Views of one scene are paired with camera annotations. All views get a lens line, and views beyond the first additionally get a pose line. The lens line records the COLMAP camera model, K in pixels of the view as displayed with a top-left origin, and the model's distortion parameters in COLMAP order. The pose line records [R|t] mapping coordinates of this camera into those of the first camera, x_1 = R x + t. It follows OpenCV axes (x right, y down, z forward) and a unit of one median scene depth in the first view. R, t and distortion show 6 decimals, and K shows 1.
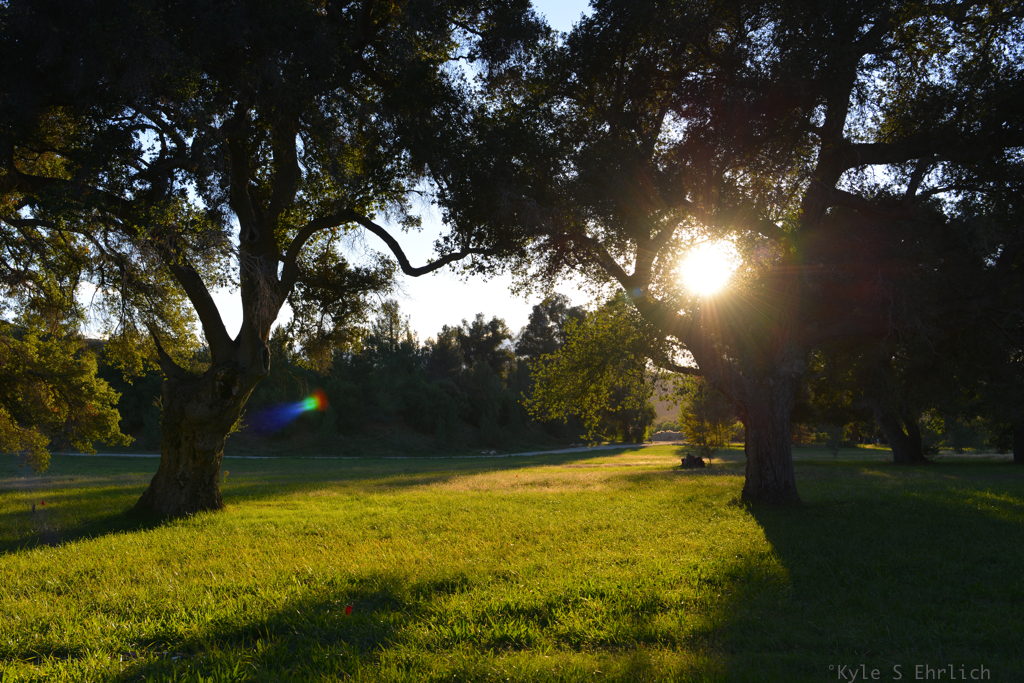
lens RADIAL K [[1100.3, 0, 508.8], [0, 1100.3, 340.6], [0, 0, 1]] dist [0.055566, 0.066350]
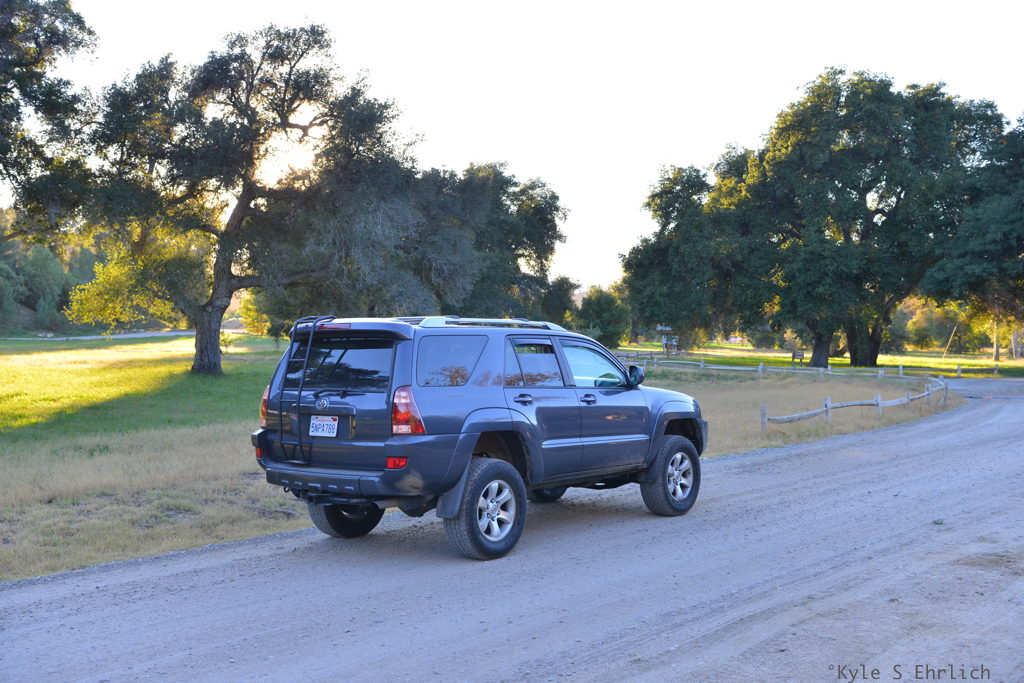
lens RADIAL K [[1100.3, 0, 508.8], [0, 1100.3, 340.6], [0, 0, 1]] dist [0.055566, 0.066350]
pose [[0.929981, 0.031975, 0.366216, 0.007020], [-0.068893, 0.993719, 0.088186, -0.030294], [-0.361096, -0.107240, 0.926342, -0.253200]]
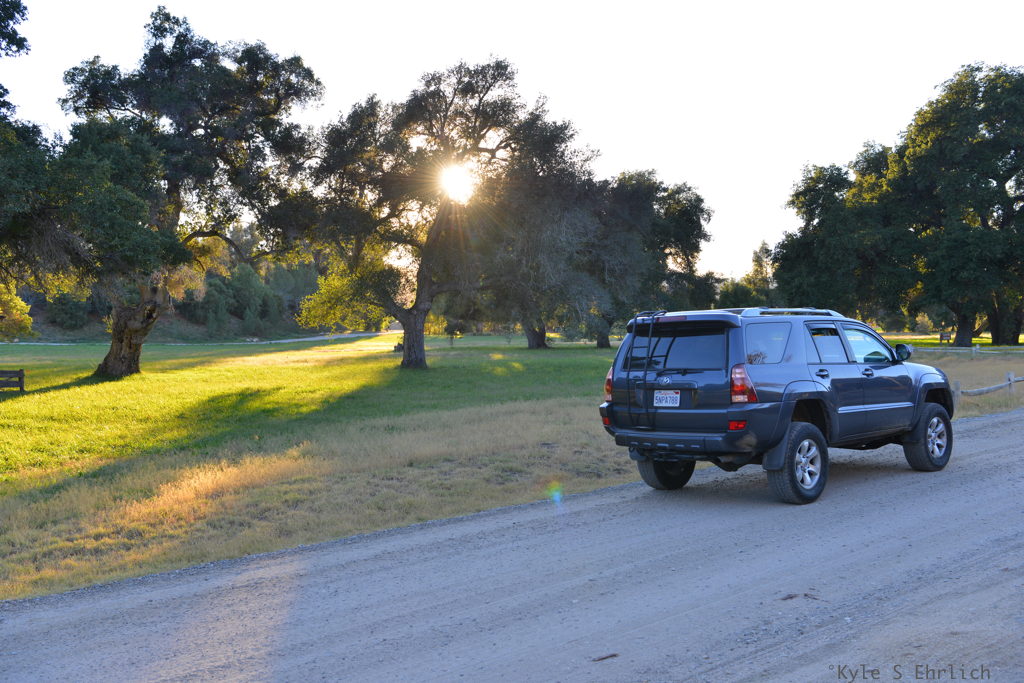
lens RADIAL K [[1001.9, 0, 509.5], [0, 1001.9, 341.3], [0, 0, 1]] dist [-0.002414, 0.116151]
pose [[0.970571, 0.000416, 0.240816, -0.015144], [-0.025493, 0.994557, 0.101031, -0.030136], [-0.239463, -0.104197, 0.965298, -0.259967]]
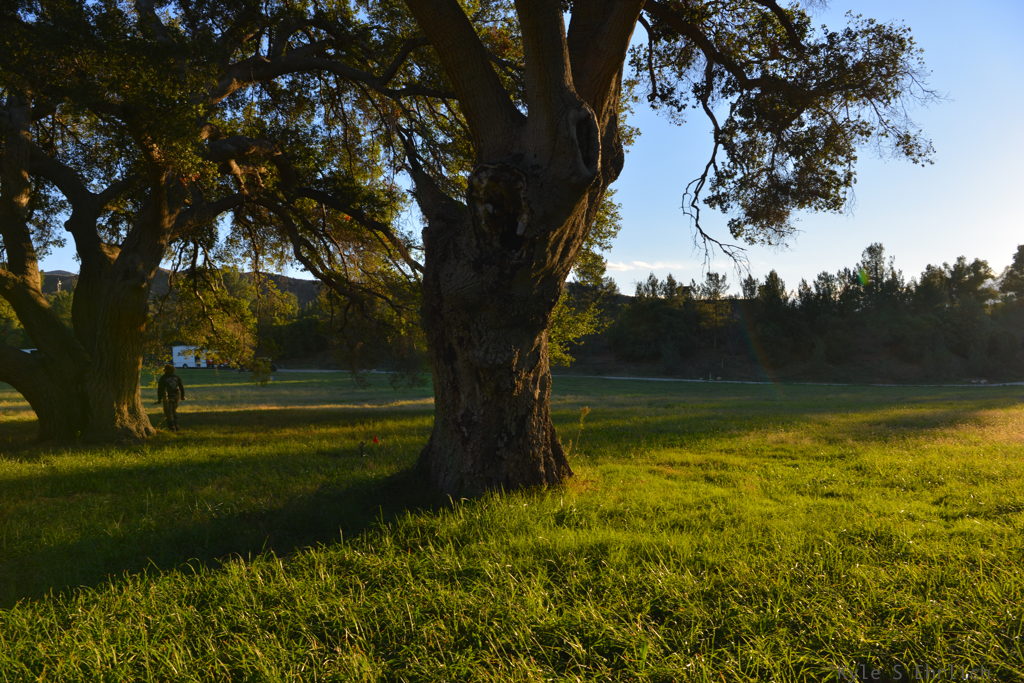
lens RADIAL K [[806.2, 0, 504.8], [0, 806.2, 339.1], [0, 0, 1]] dist [-0.031178, 0.007659]
pose [[0.858247, -0.012467, -0.513085, -0.025855], [0.039103, 0.998388, 0.041150, 0.020491], [0.511744, -0.055380, 0.857351, 0.196745]]
